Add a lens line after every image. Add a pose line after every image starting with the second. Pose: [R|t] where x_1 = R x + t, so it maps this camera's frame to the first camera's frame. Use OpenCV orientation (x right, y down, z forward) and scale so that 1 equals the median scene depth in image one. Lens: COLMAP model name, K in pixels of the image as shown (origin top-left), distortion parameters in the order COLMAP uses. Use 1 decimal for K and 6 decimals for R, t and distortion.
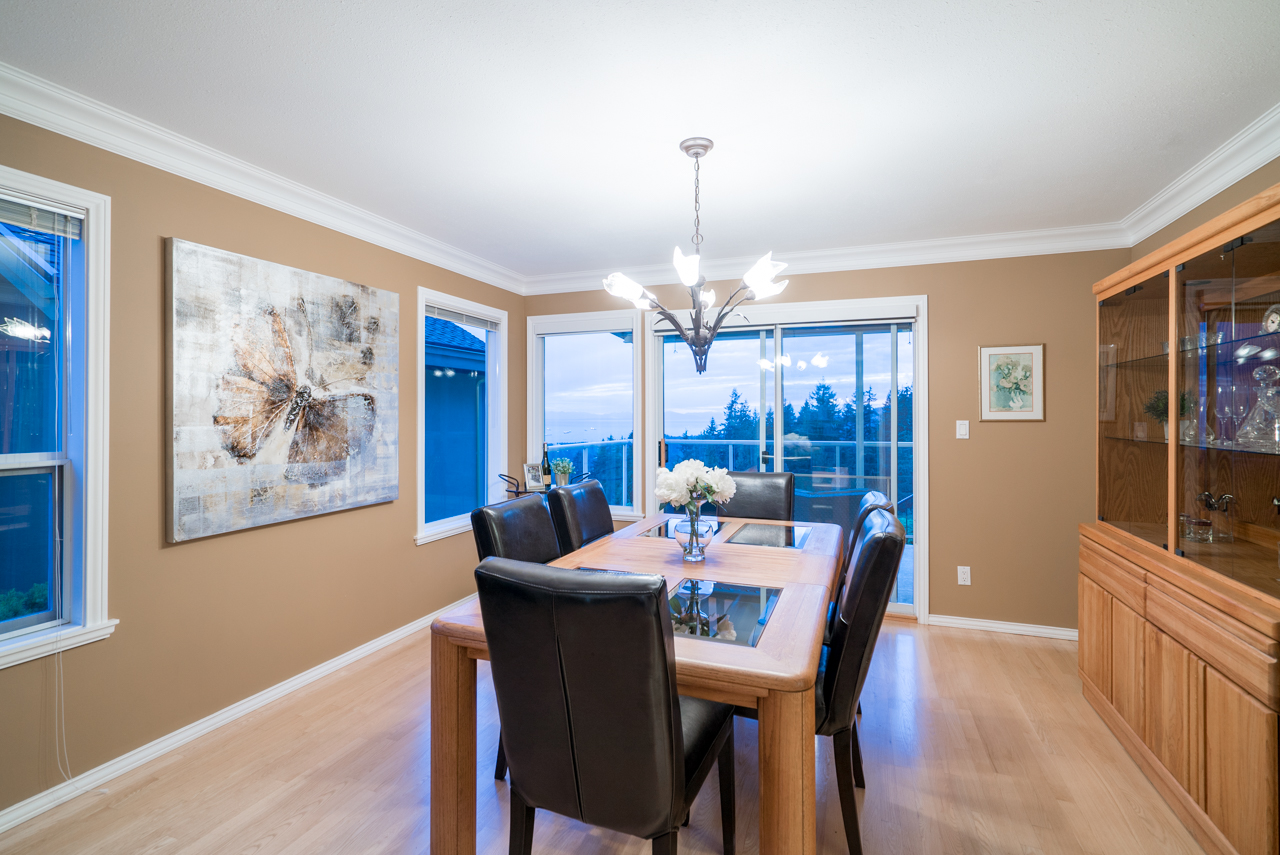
lens RADIAL K [[581.1, 0, 640.0], [0, 581.1, 420.2], [0, 0, 1]] dist [-0.002072, 0.000120]
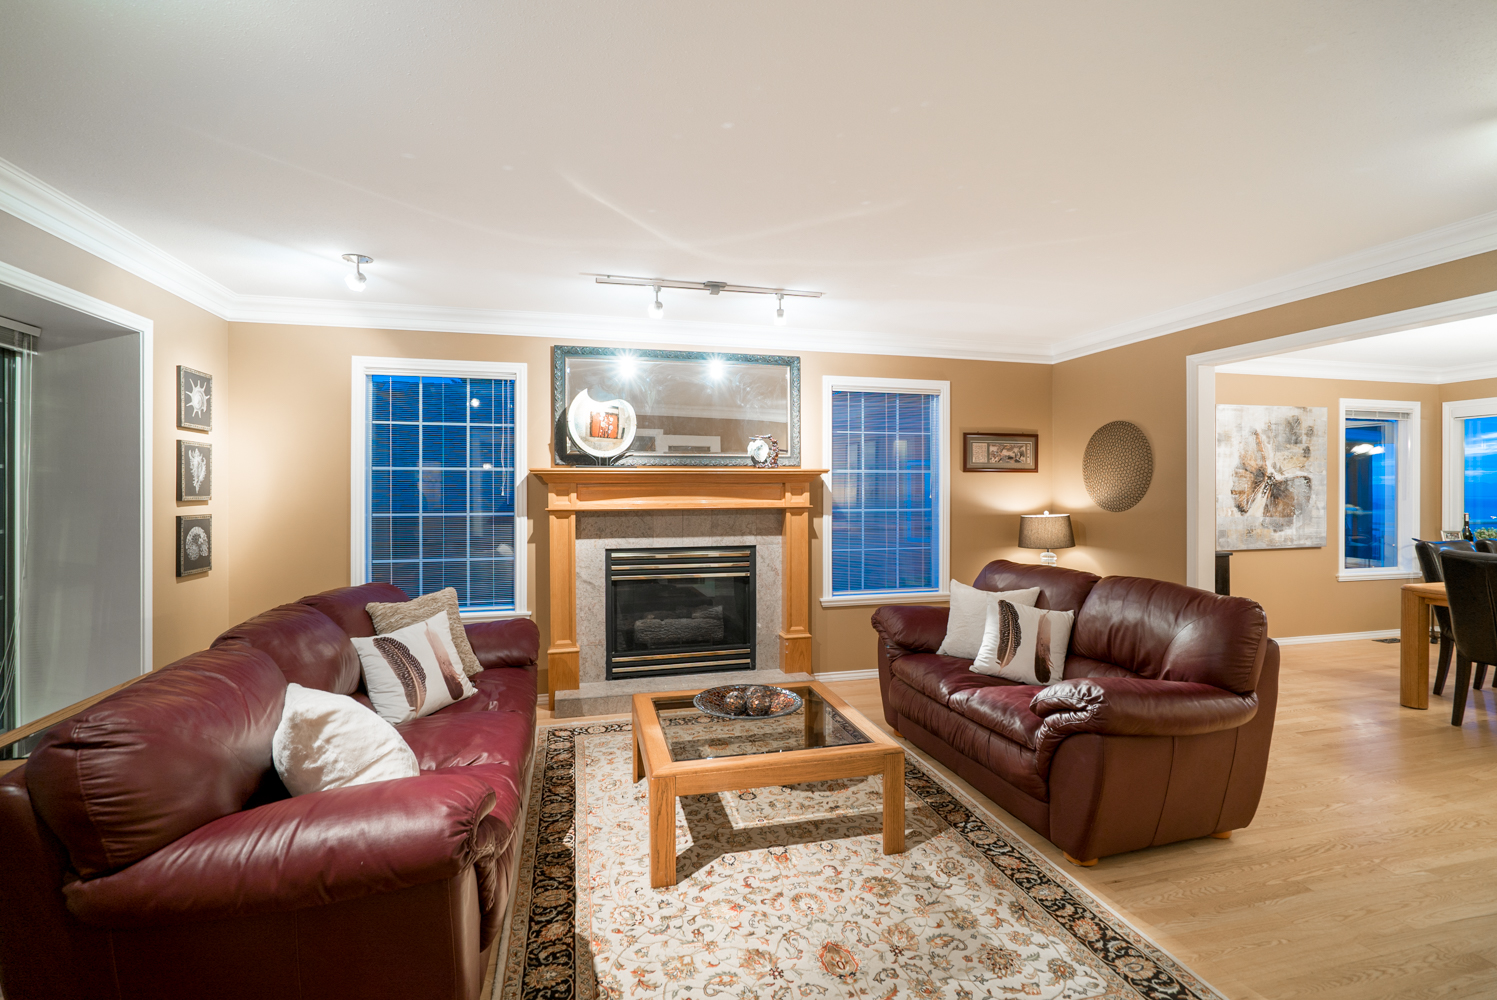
lens RADIAL K [[679.6, 0, 748.4], [0, 679.6, 491.4], [0, 0, 1]] dist [-0.002072, 0.000120]
pose [[0.575458, 0.001598, -0.817830, 0.169095], [-0.007641, 0.999965, -0.003422, 0.014685], [0.817796, 0.008219, 0.575450, -1.349047]]
